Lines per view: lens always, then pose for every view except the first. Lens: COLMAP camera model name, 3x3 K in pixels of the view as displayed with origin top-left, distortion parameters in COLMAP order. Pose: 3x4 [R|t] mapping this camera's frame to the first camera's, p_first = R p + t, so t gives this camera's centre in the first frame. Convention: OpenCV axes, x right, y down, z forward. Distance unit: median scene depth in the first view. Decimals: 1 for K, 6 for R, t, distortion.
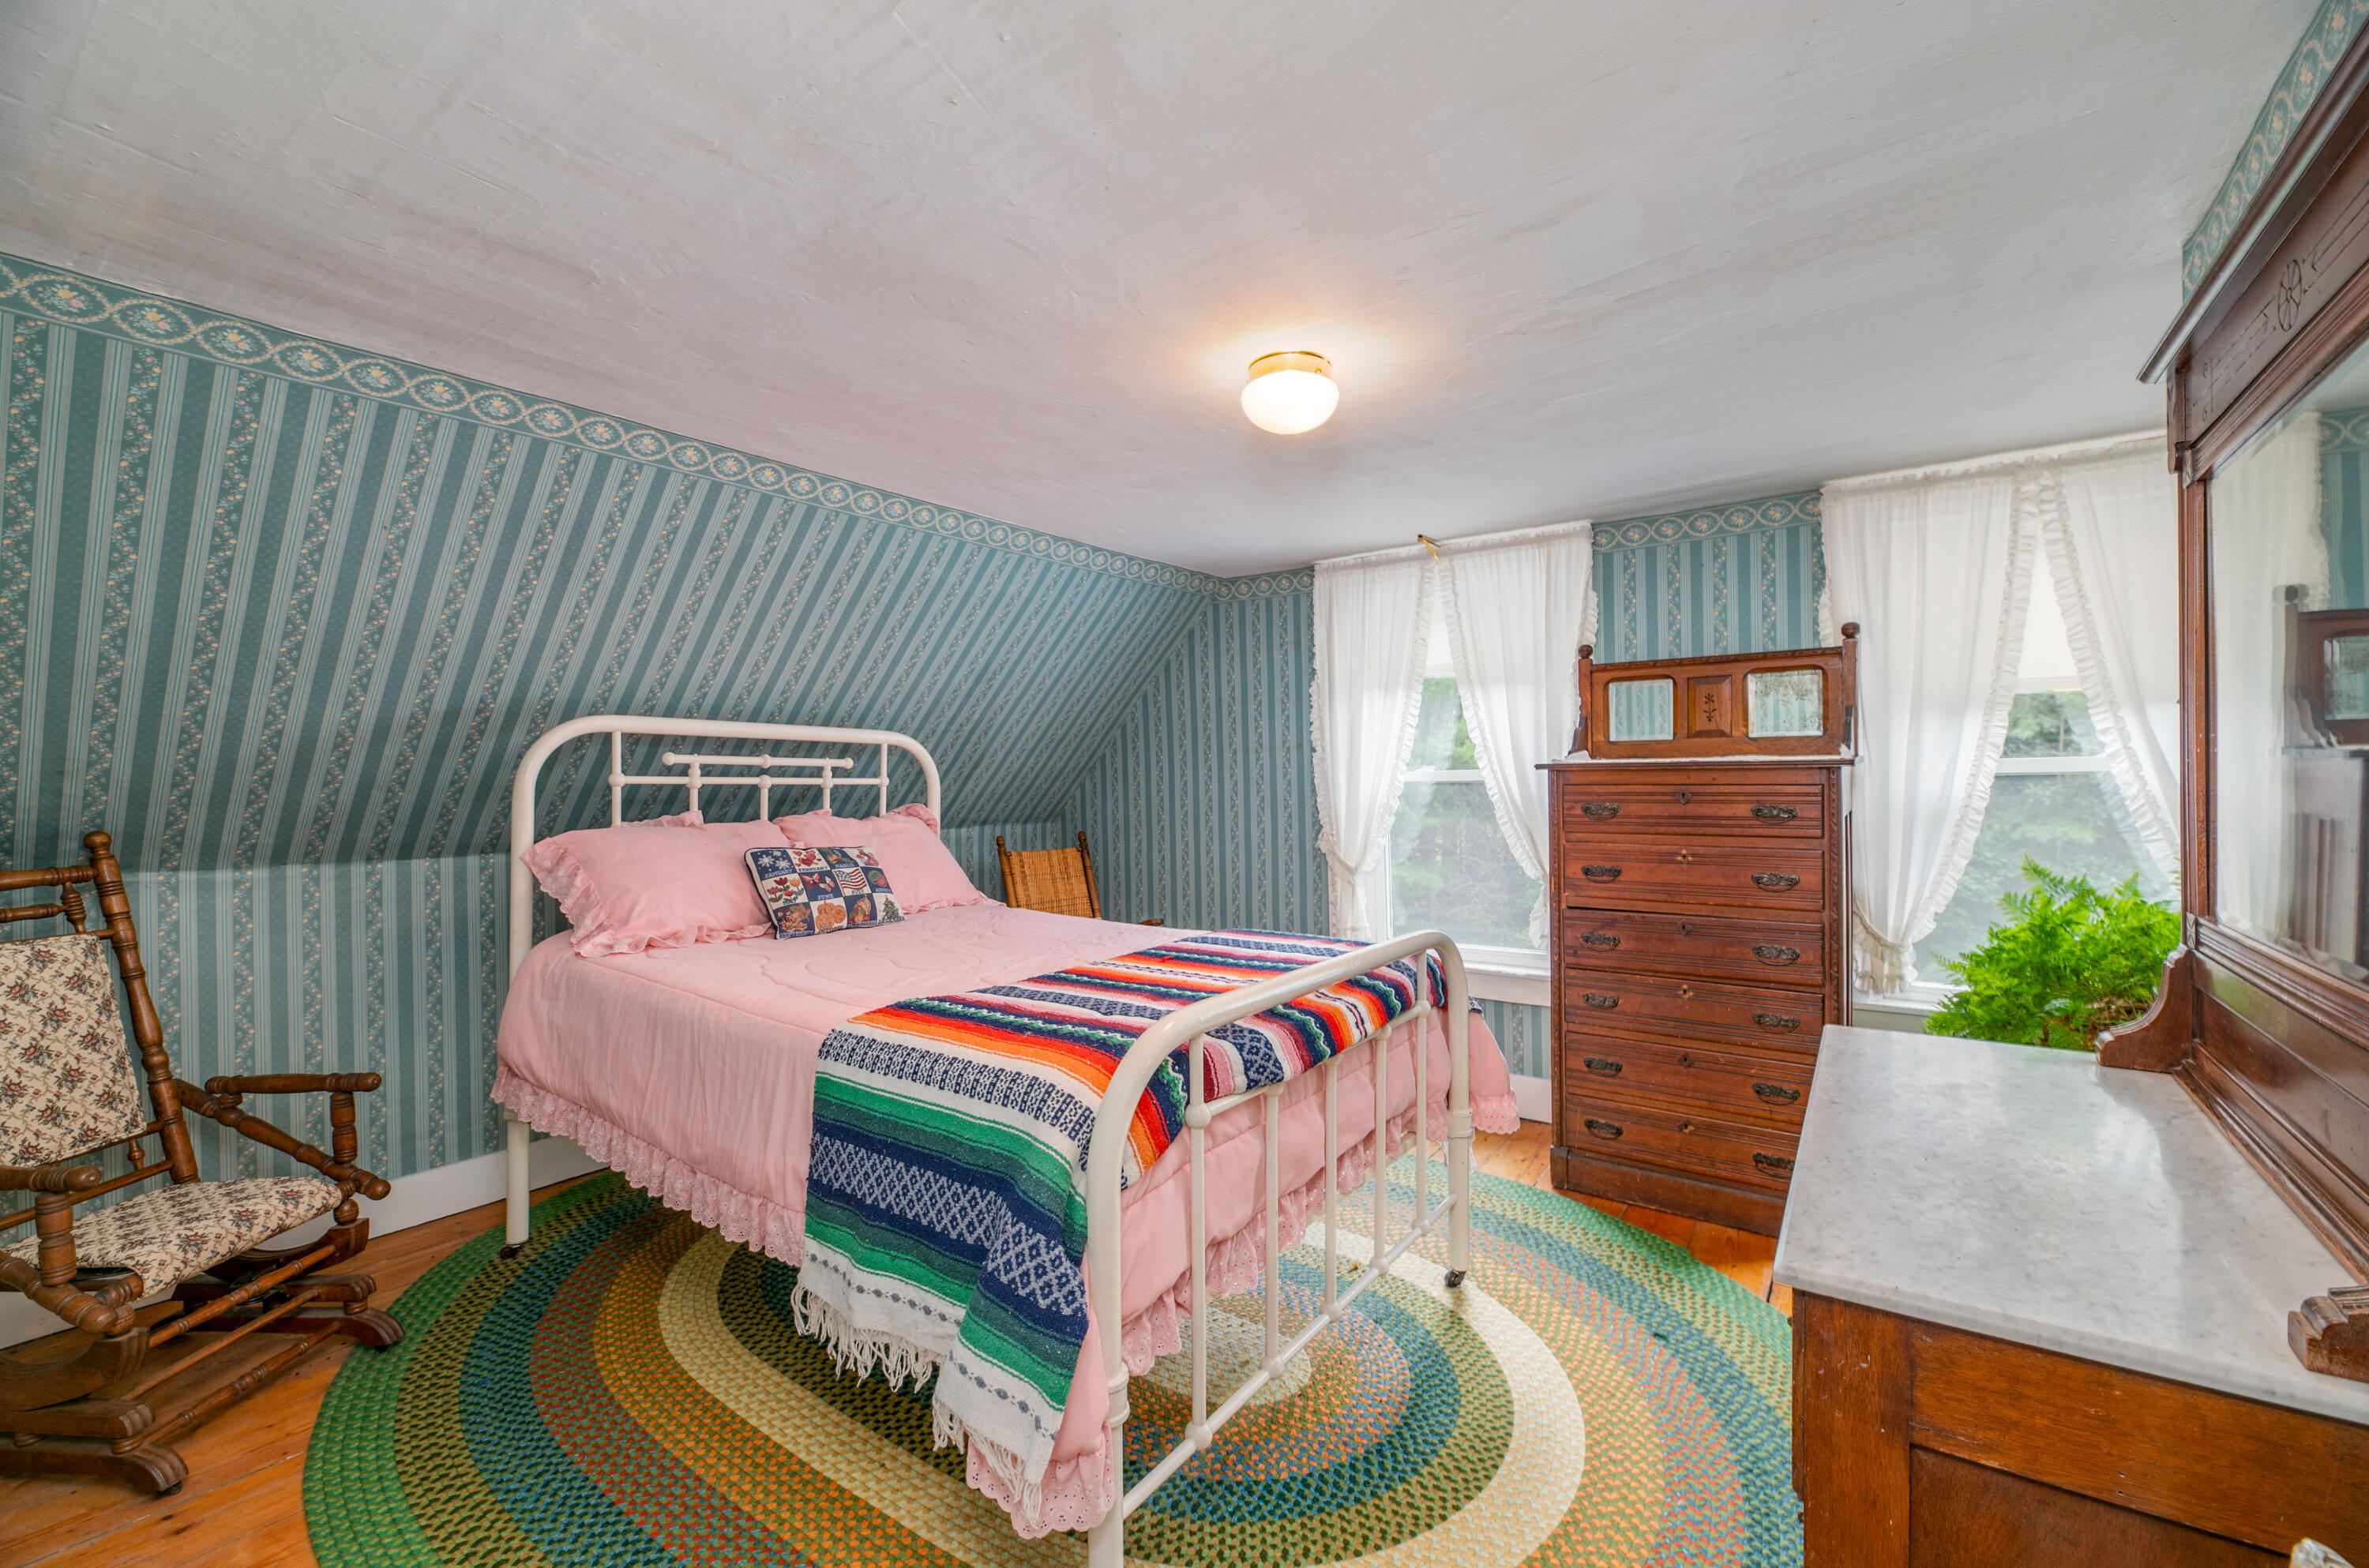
lens RADIAL K [[974.9, 0, 1193.2], [0, 974.9, 771.4], [0, 0, 1]] dist [-0.001354, -0.004410]
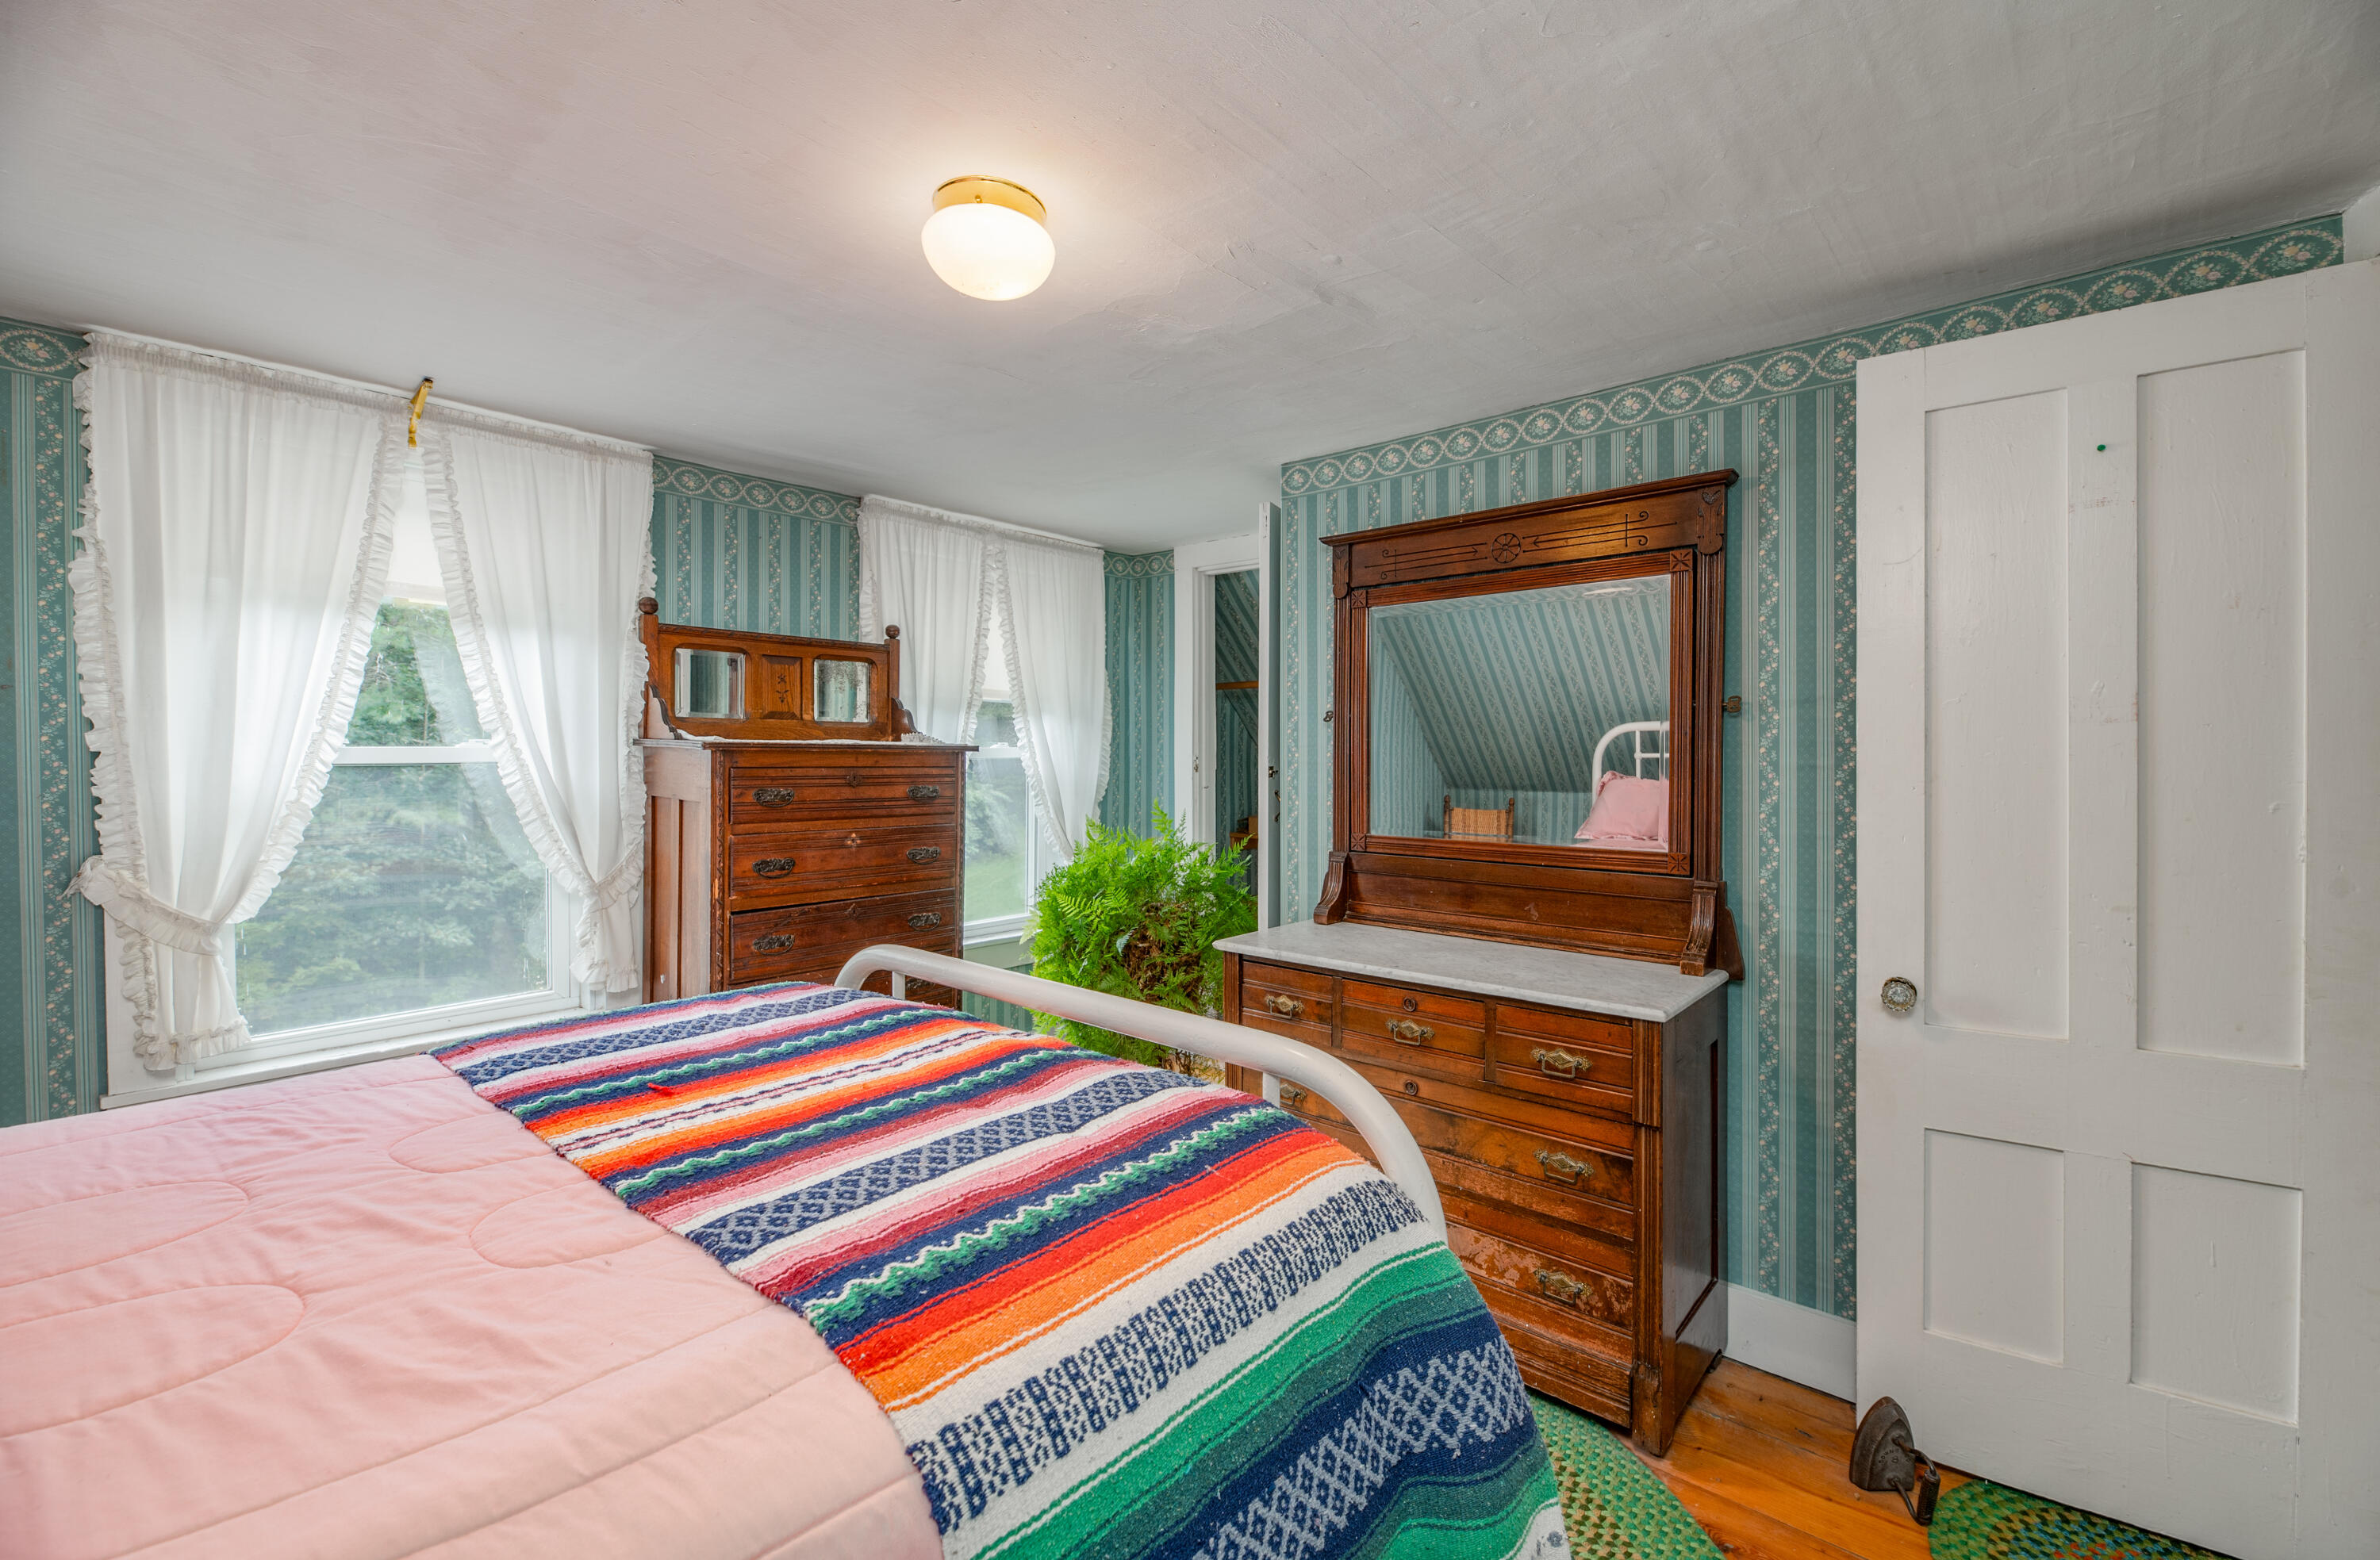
lens RADIAL K [[983.6, 0, 1182.1], [0, 983.6, 796.7], [0, 0, 1]] dist [-0.004609, -0.000774]
pose [[0.111252, -0.031545, 0.993291, -0.417604], [-0.009044, 0.999423, 0.032753, 0.006802], [-0.993751, -0.012627, 0.110902, 0.507440]]
